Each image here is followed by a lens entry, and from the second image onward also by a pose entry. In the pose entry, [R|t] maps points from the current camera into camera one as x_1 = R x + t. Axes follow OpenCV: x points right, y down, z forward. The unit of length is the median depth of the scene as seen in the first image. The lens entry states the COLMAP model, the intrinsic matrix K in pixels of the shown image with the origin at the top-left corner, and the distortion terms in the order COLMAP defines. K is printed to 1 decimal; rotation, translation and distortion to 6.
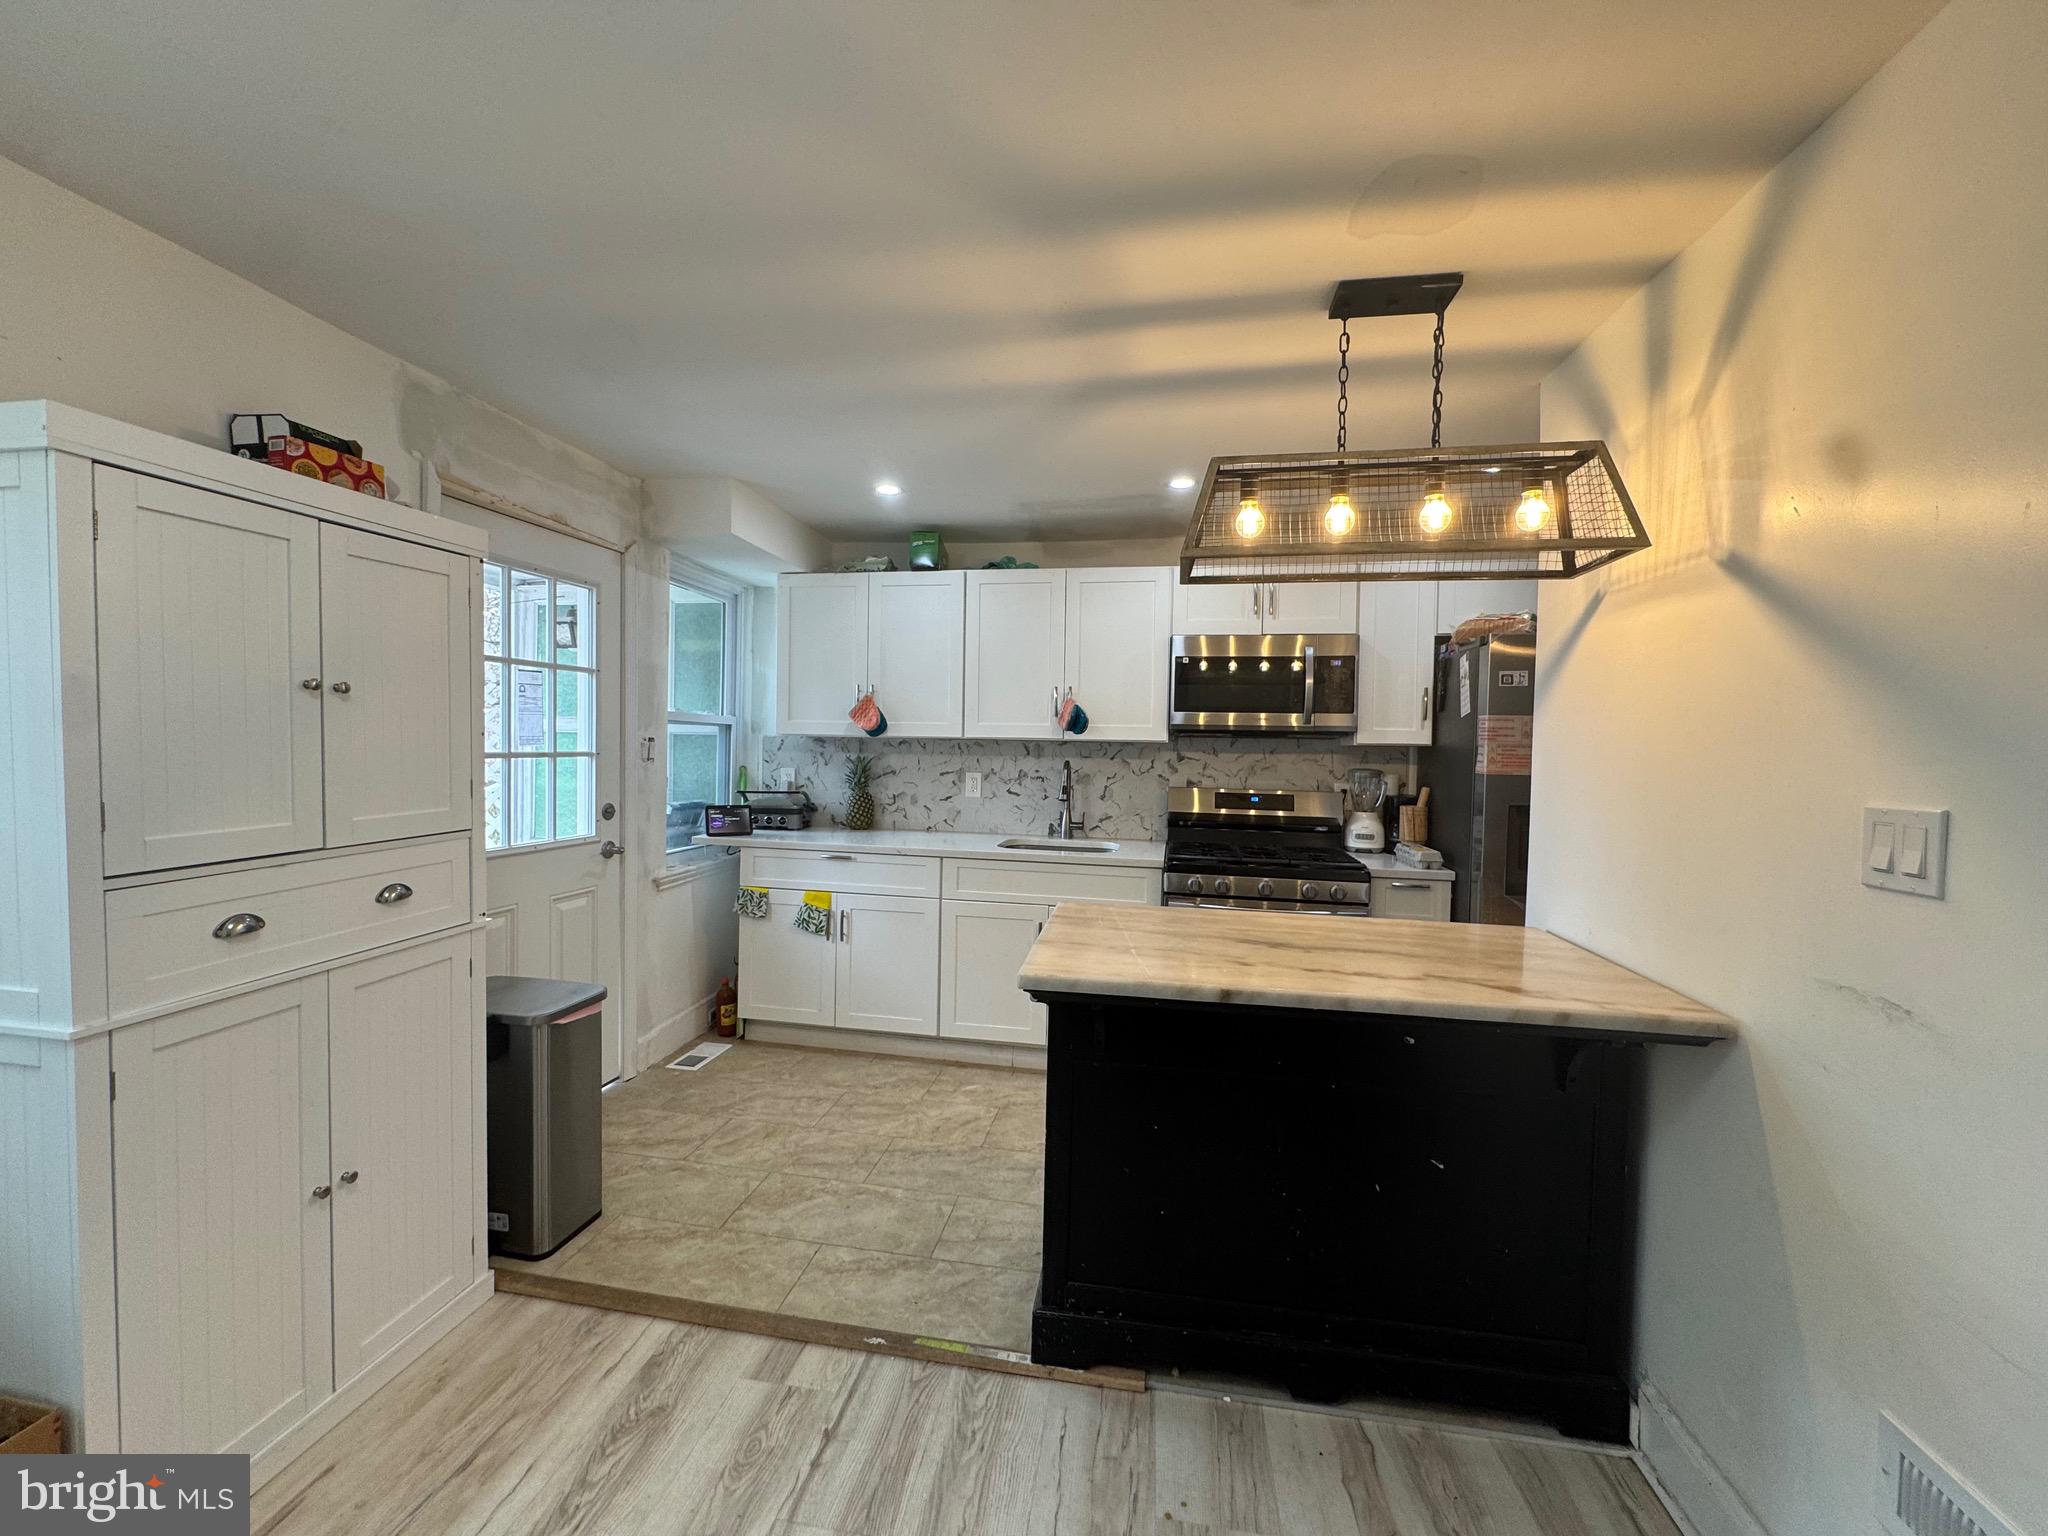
lens RADIAL K [[821.2, 0, 1020.4], [0, 821.2, 761.3], [0, 0, 1]] dist [-0.001802, -0.000436]
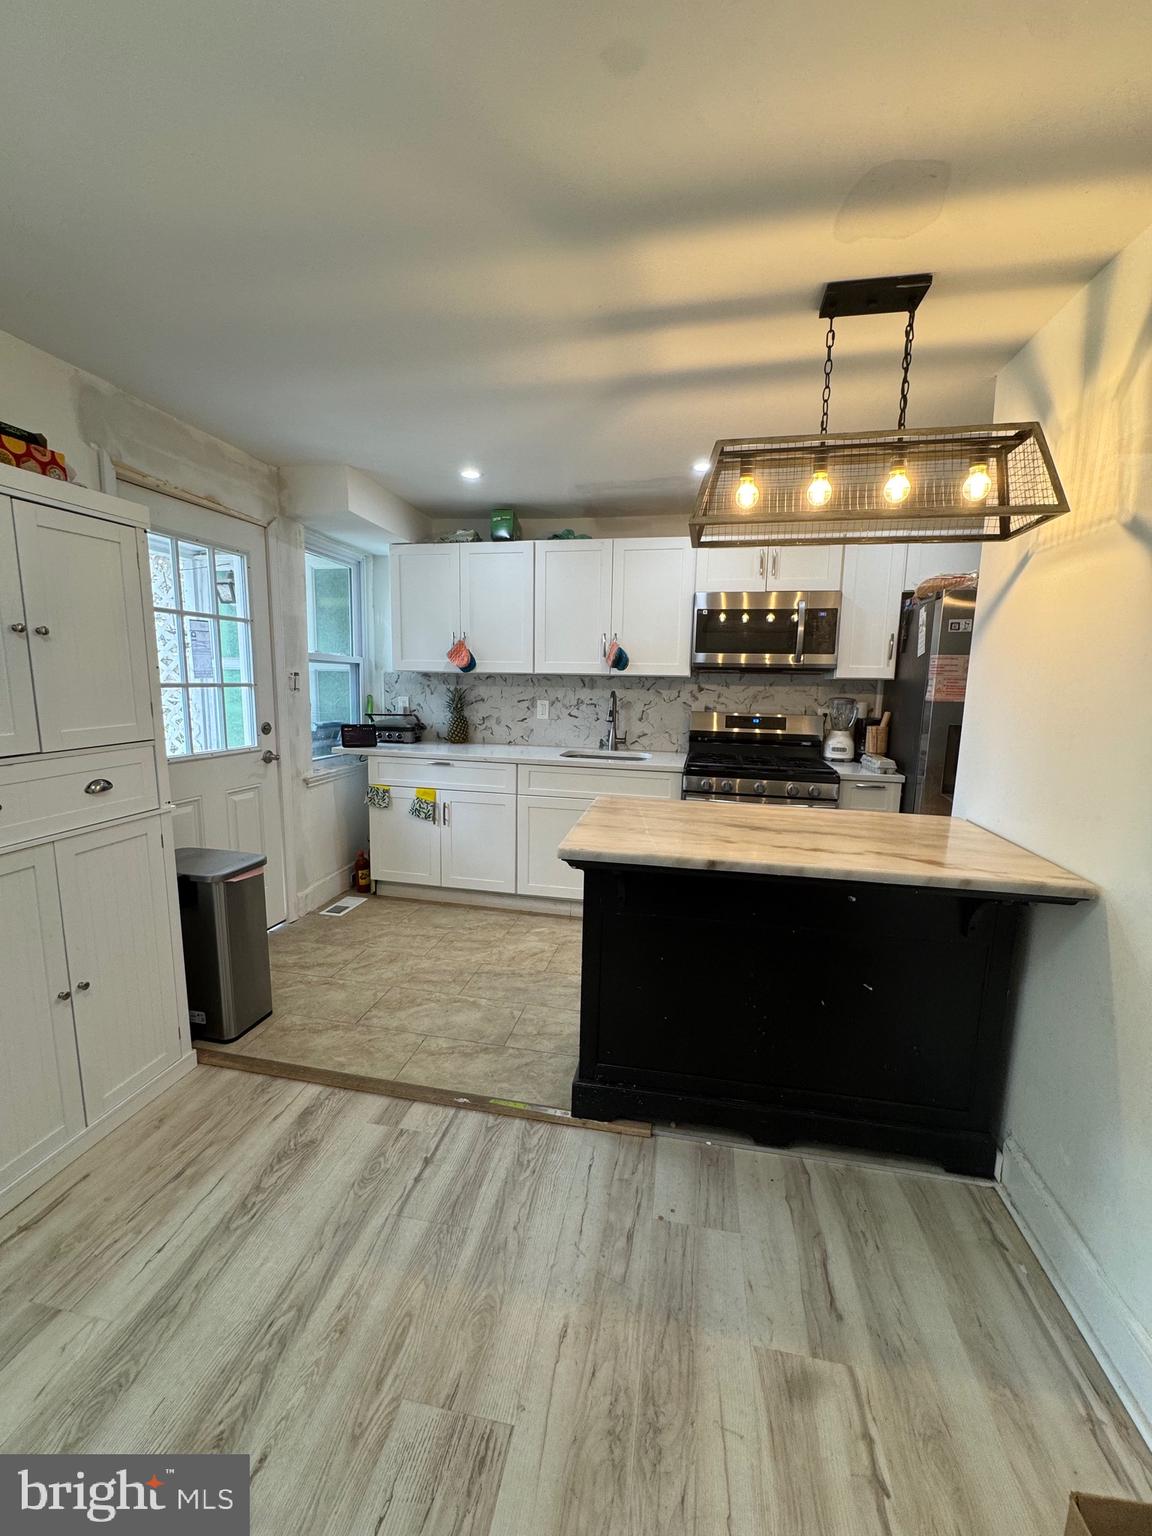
lens RADIAL K [[615.9, 0, 575.2], [0, 615.9, 768.1], [0, 0, 1]] dist [-0.001802, -0.000436]
pose [[0.999682, 0.004211, -0.024879, 0.038215], [-0.001214, 0.992861, 0.119267, 0.007467], [0.025204, -0.119199, 0.992550, 0.014755]]
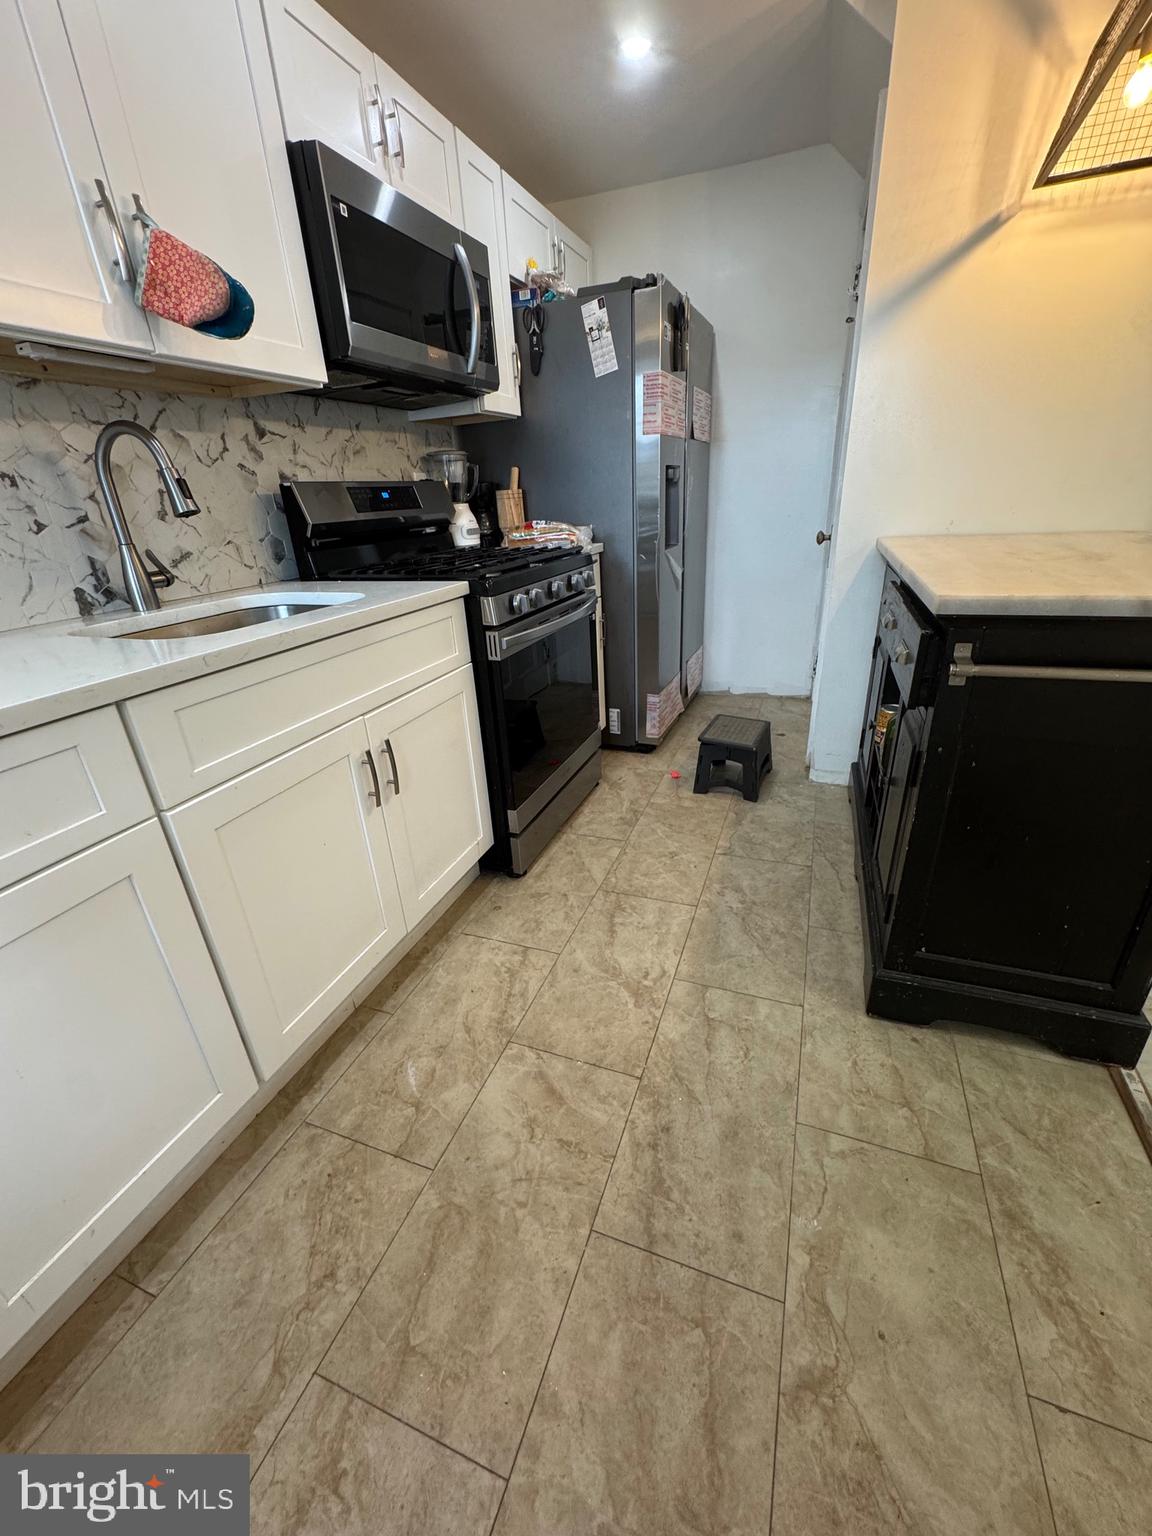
lens RADIAL K [[615.9, 0, 584.9], [0, 615.9, 768.1], [0, 0, 1]] dist [-0.001802, -0.000436]
pose [[0.183215, -0.429623, 0.884226, -0.479882], [0.077748, 0.902967, 0.422619, 0.084560], [-0.979994, -0.008684, 0.198840, 1.264244]]
